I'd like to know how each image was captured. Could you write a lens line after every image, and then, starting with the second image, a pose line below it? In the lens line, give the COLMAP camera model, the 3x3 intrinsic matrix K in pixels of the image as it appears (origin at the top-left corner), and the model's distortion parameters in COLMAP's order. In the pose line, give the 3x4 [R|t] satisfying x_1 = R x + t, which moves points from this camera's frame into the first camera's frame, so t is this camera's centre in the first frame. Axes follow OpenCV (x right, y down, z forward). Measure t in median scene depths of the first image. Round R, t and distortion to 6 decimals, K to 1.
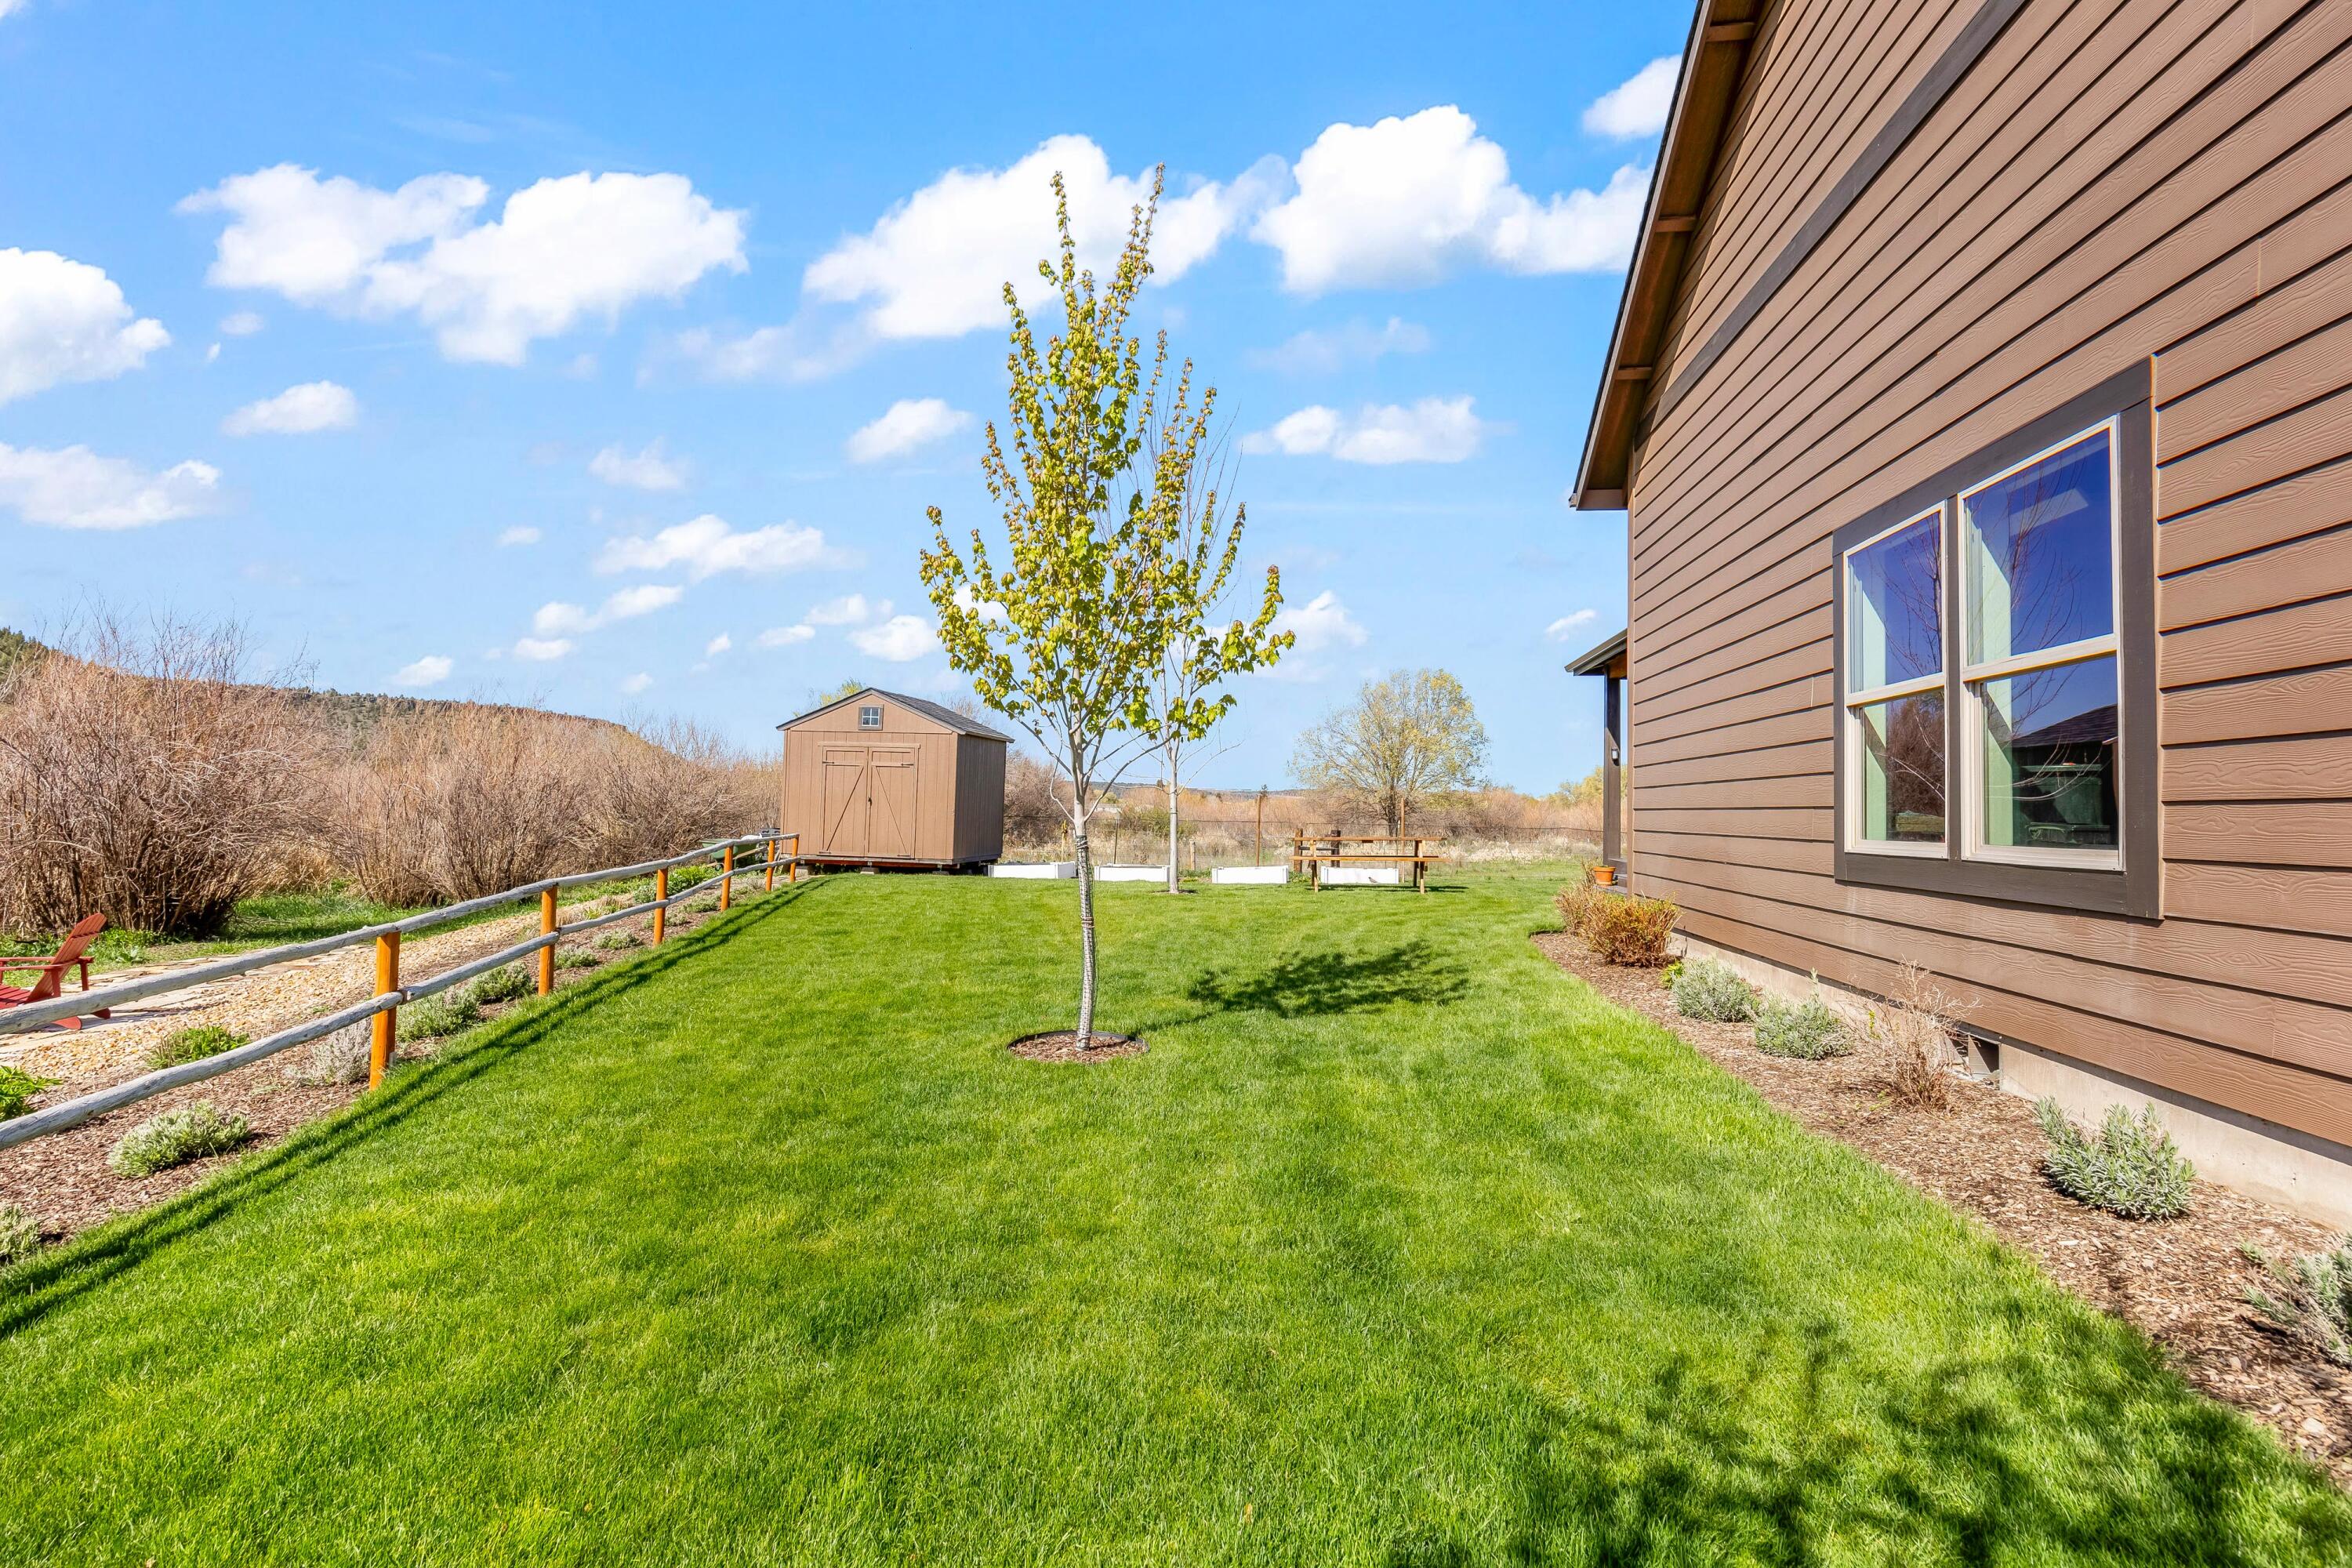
lens RADIAL K [[1081.4, 0, 1173.3], [0, 1081.4, 788.9], [0, 0, 1]] dist [-0.001936, -0.000349]
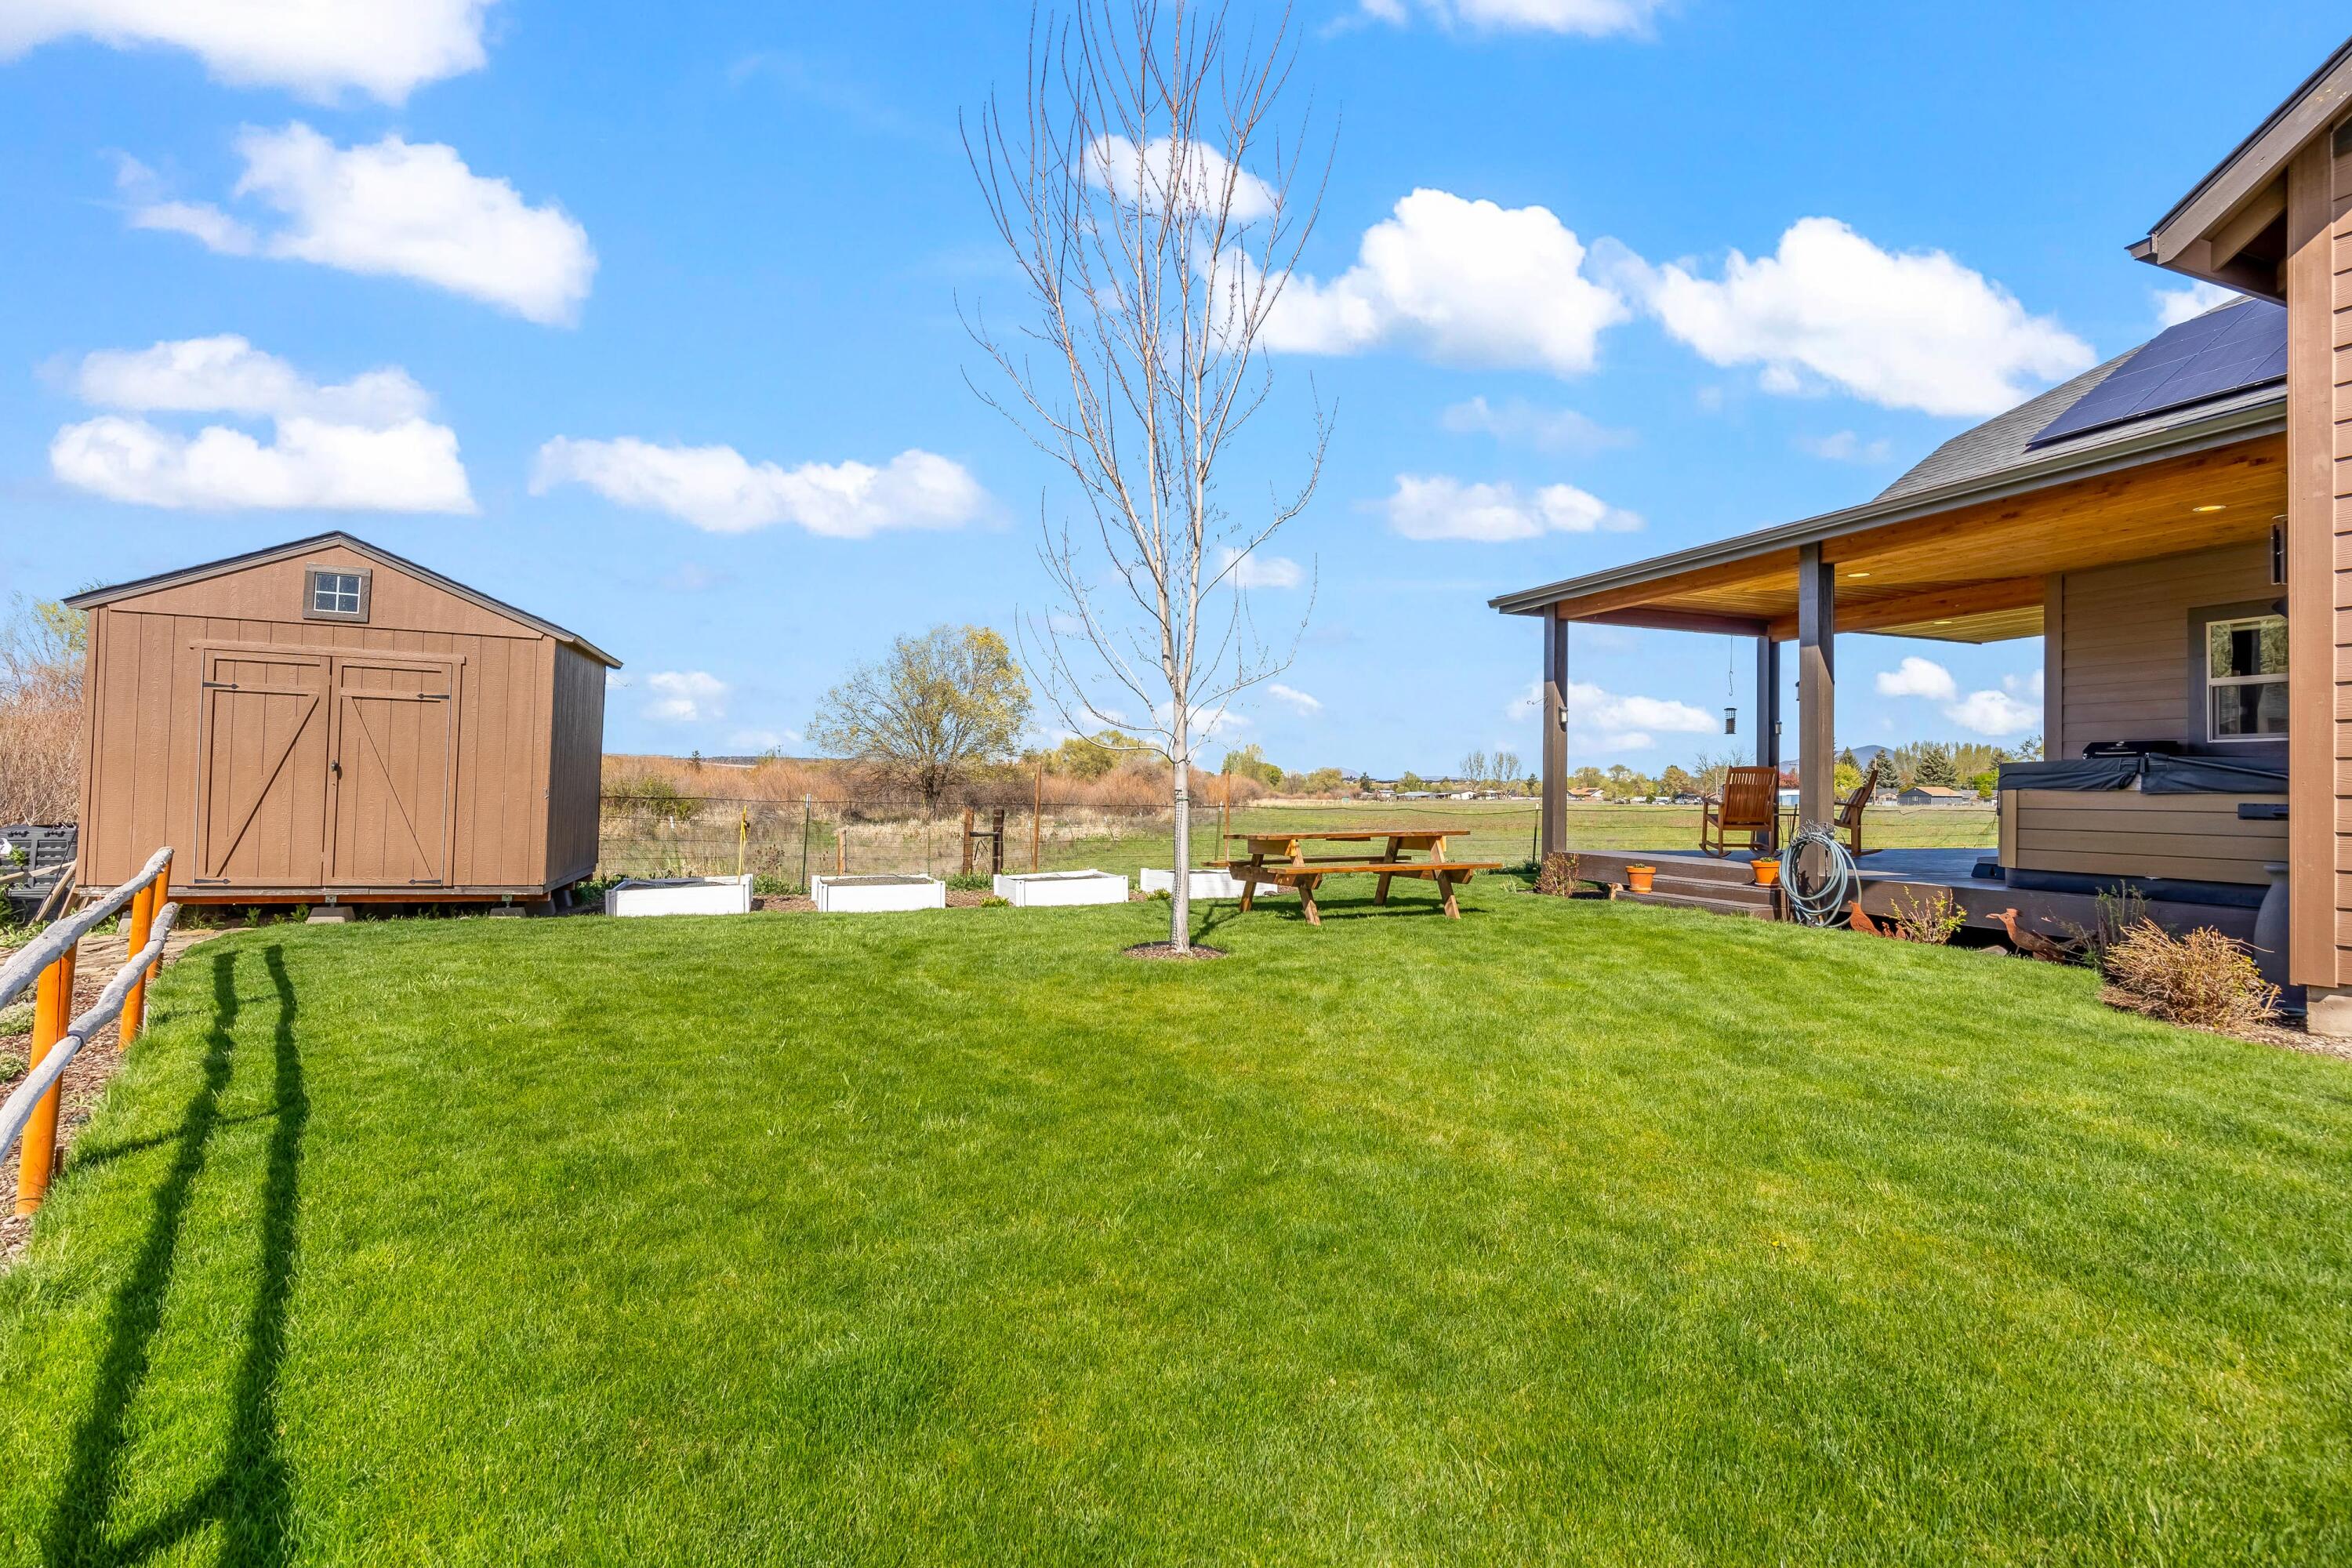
lens RADIAL K [[1081.4, 0, 1182.0], [0, 1081.4, 782.5], [0, 0, 1]] dist [-0.001936, -0.000349]
pose [[0.873439, 0.000989, 0.486932, -0.185850], [-0.012005, 0.999738, 0.019502, 0.002669], [-0.486785, -0.022880, 0.873222, 0.401419]]
